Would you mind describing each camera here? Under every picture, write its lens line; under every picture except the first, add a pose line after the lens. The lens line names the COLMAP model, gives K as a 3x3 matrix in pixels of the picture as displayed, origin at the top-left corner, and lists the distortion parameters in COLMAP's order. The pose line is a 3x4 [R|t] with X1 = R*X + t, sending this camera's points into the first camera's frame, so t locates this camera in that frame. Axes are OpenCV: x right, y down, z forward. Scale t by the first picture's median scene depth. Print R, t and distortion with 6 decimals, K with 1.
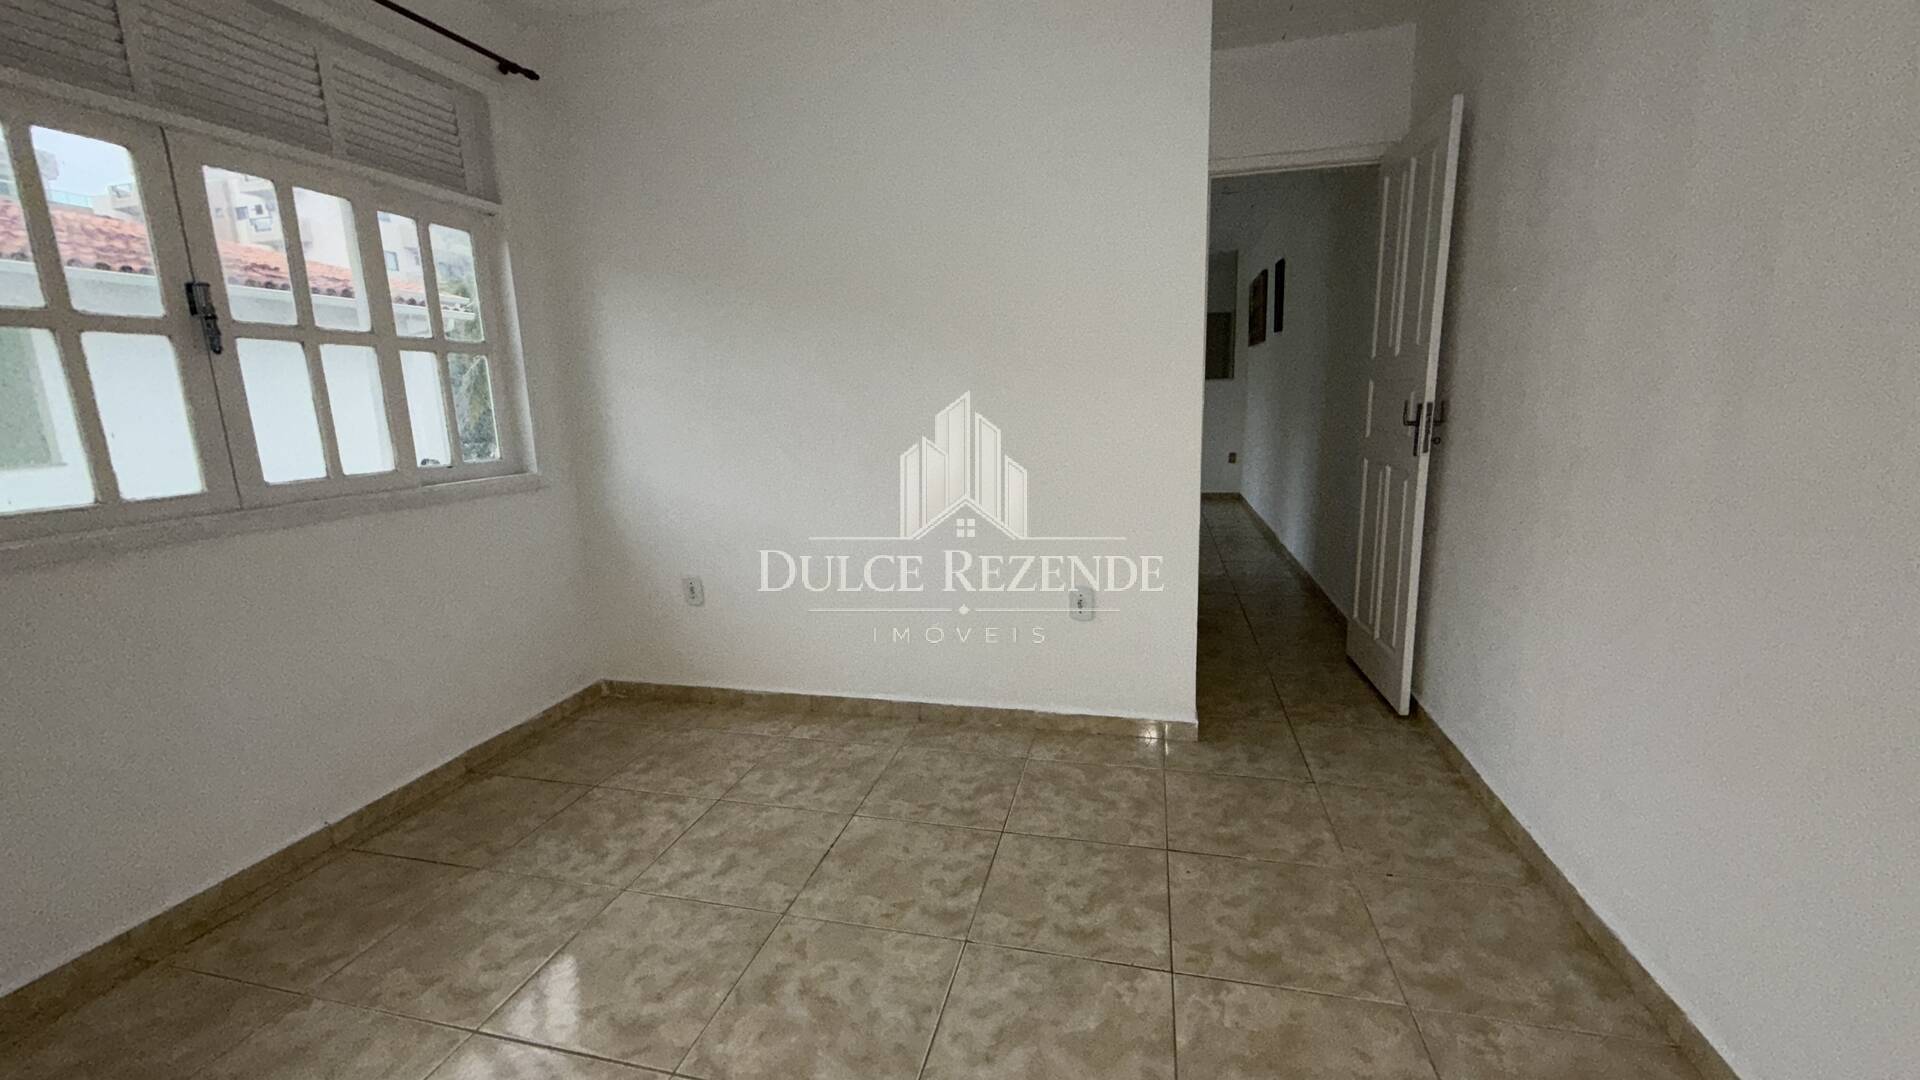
lens RADIAL K [[762.1, 0, 963.5], [0, 762.1, 539.2], [0, 0, 1]] dist [0.000221, -0.000207]
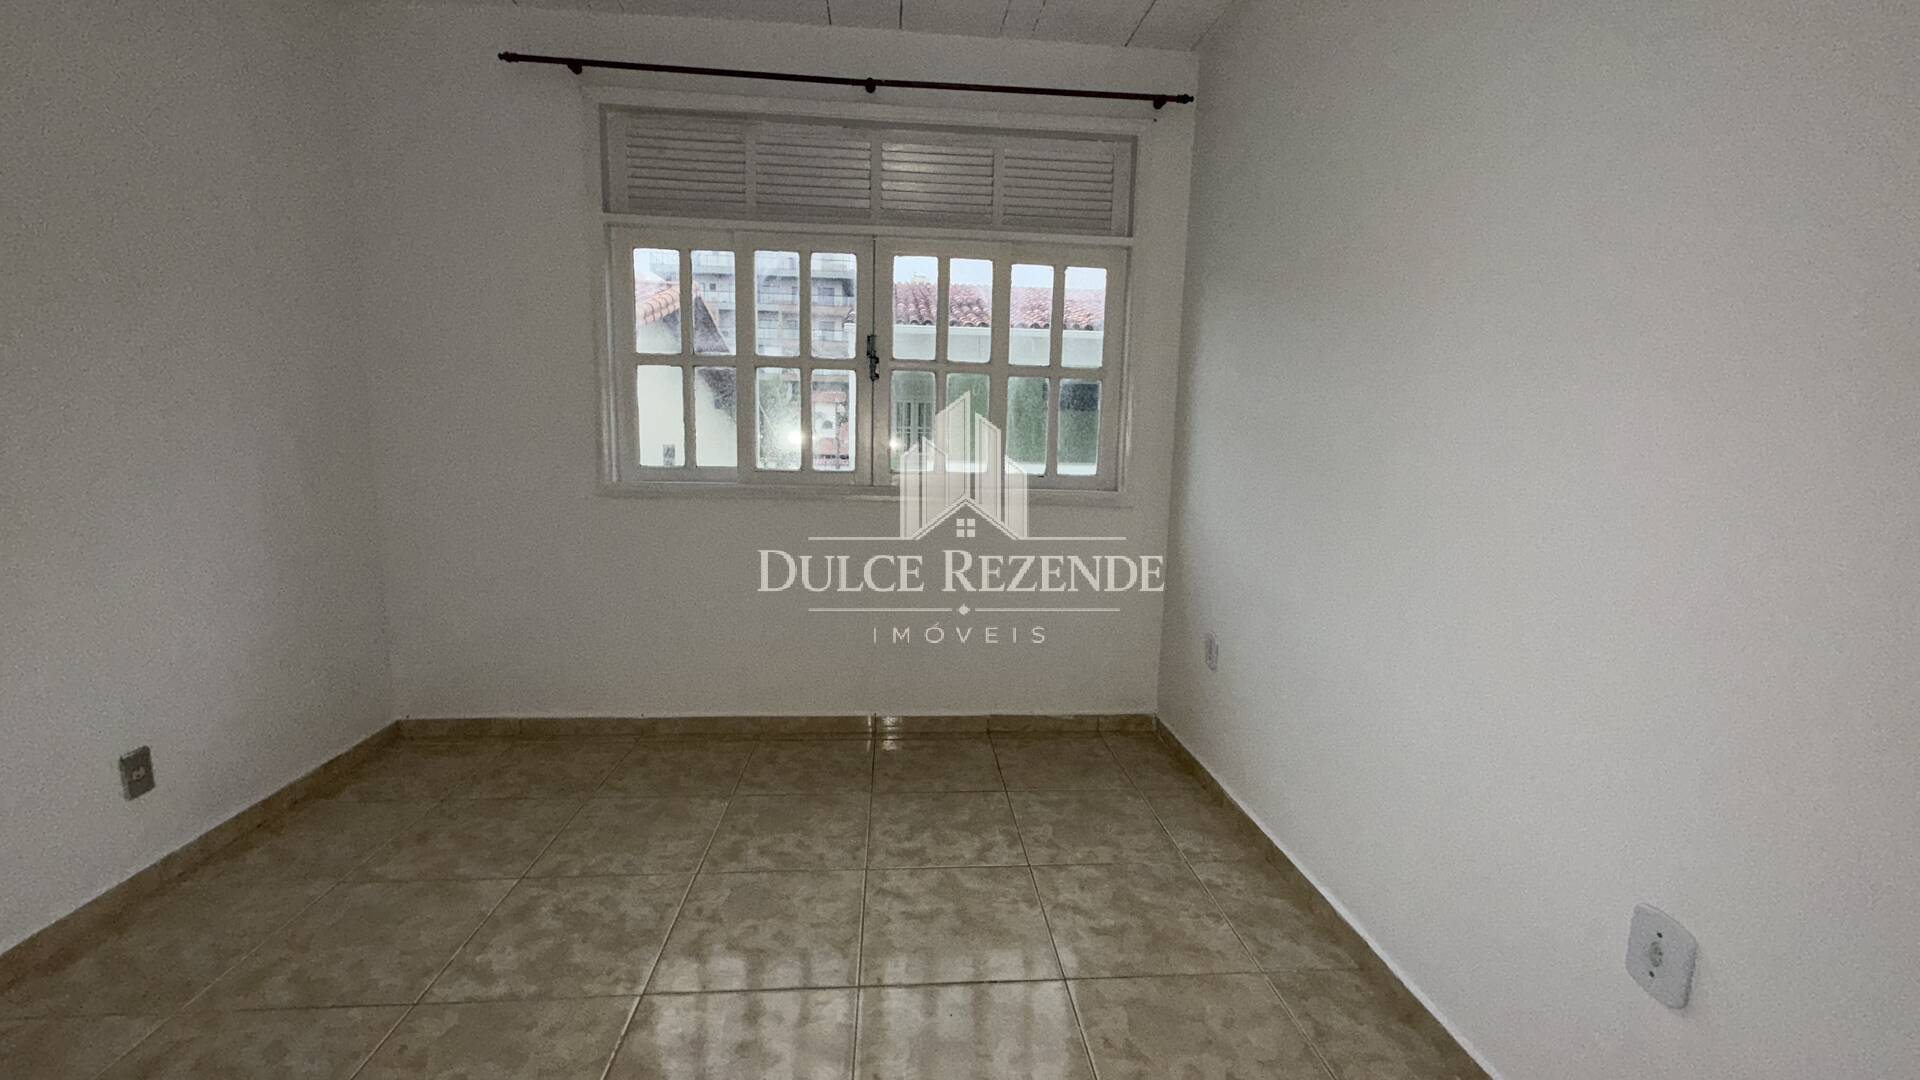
lens RADIAL K [[762.1, 0, 957.1], [0, 762.1, 538.0], [0, 0, 1]] dist [0.000221, -0.000207]
pose [[0.313915, 0.160275, -0.935826, 0.439601], [-0.209621, 0.973026, 0.096330, -0.101161], [0.926022, 0.165929, 0.339044, 0.579107]]
